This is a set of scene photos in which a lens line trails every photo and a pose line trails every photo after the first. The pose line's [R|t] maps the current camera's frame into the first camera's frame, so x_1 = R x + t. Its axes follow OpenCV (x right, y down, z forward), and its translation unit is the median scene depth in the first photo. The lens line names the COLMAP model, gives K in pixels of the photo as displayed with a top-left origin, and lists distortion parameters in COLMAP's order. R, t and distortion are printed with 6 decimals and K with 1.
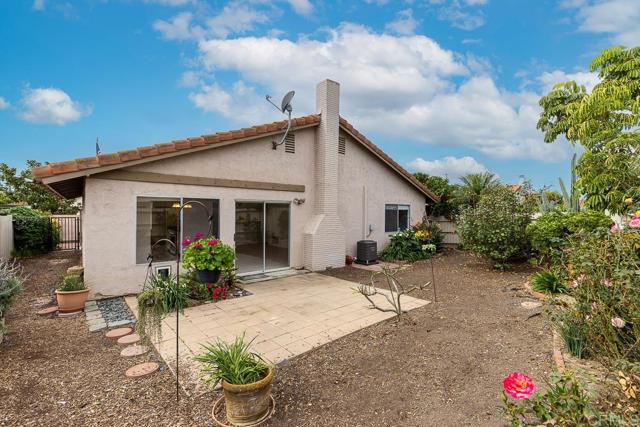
lens RADIAL K [[288.9, 0, 320.1], [0, 288.9, 215.2], [0, 0, 1]] dist [0.011097, 0.000213]
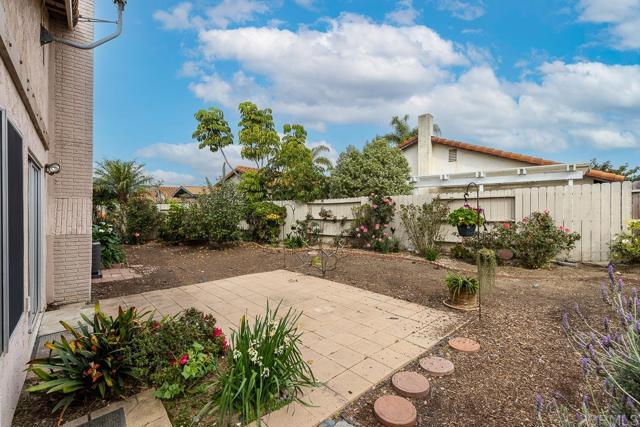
lens RADIAL K [[288.9, 0, 320.0], [0, 288.9, 211.3], [0, 0, 1]] dist [0.011097, 0.000213]
pose [[-0.033610, -0.002910, 0.999431, -1.294484], [0.000572, 0.999996, 0.002931, 0.051681], [-0.999435, 0.000670, -0.033609, 1.240109]]
